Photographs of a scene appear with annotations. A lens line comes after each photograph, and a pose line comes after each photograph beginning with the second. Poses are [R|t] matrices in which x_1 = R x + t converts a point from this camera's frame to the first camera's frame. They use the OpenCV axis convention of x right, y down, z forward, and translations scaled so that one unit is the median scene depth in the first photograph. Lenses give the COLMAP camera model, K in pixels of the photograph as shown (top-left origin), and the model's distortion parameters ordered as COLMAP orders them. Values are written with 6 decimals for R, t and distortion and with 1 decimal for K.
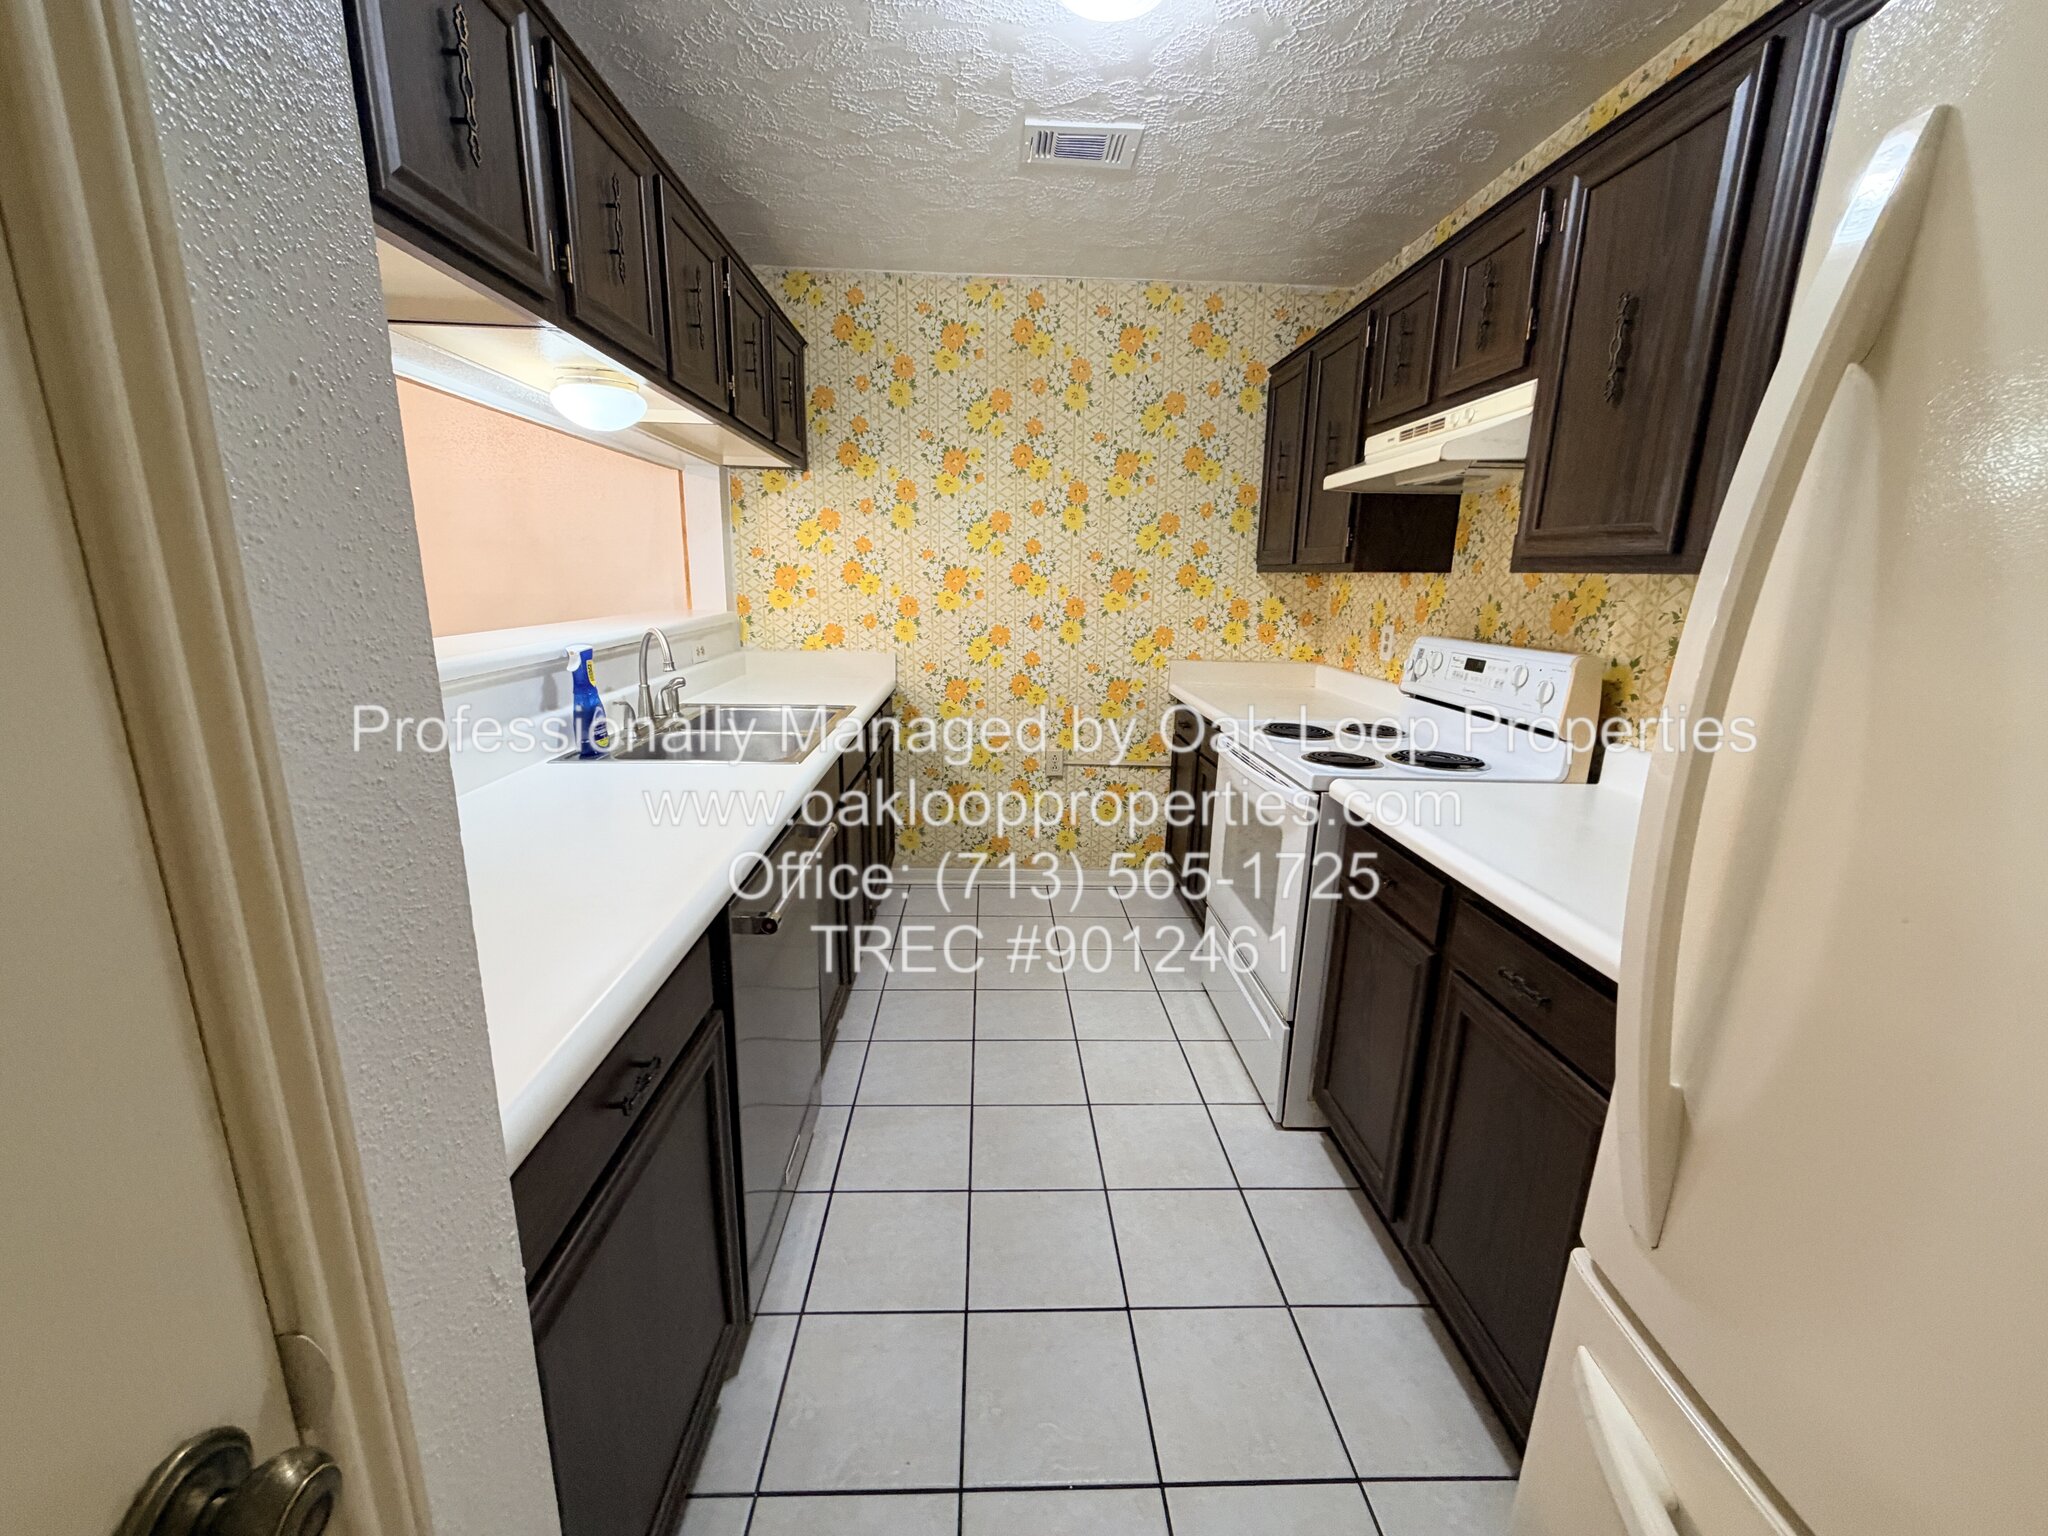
lens RADIAL K [[818.3, 0, 1021.1], [0, 818.3, 770.0], [0, 0, 1]] dist [-0.000671, 0.000632]
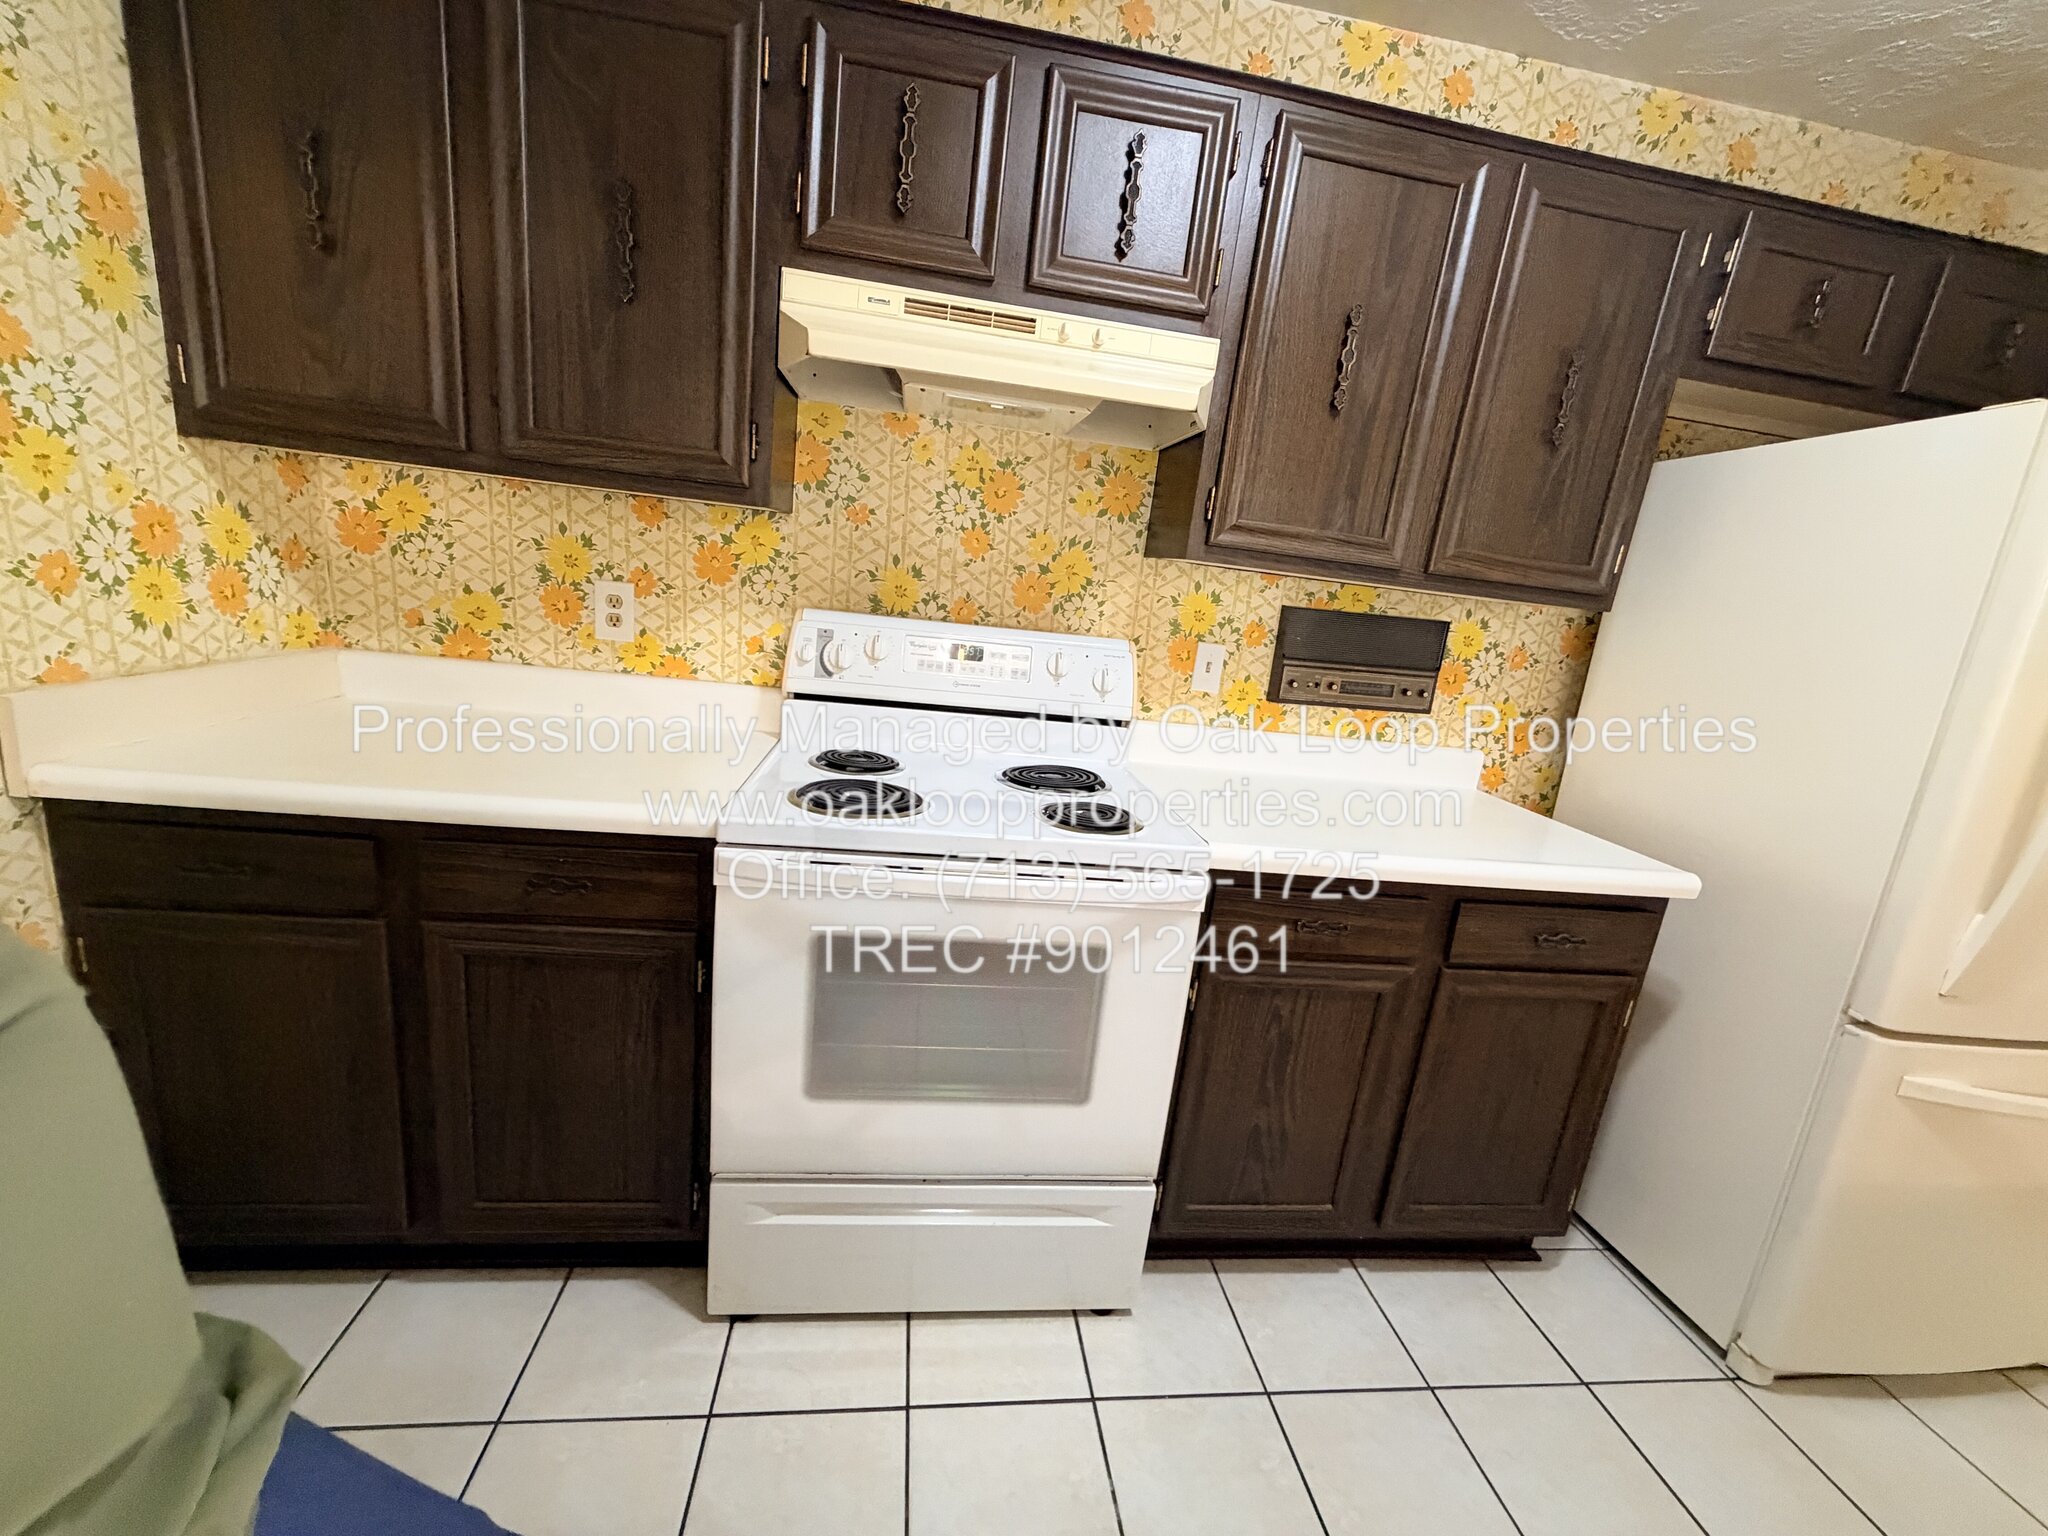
lens RADIAL K [[818.3, 0, 1020.6], [0, 818.3, 767.2], [0, 0, 1]] dist [-0.000671, 0.000632]
pose [[-0.081971, -0.255325, 0.963374, -0.157999], [0.121920, 0.956798, 0.263956, -0.145542], [-0.989149, 0.139091, -0.047300, 0.649449]]
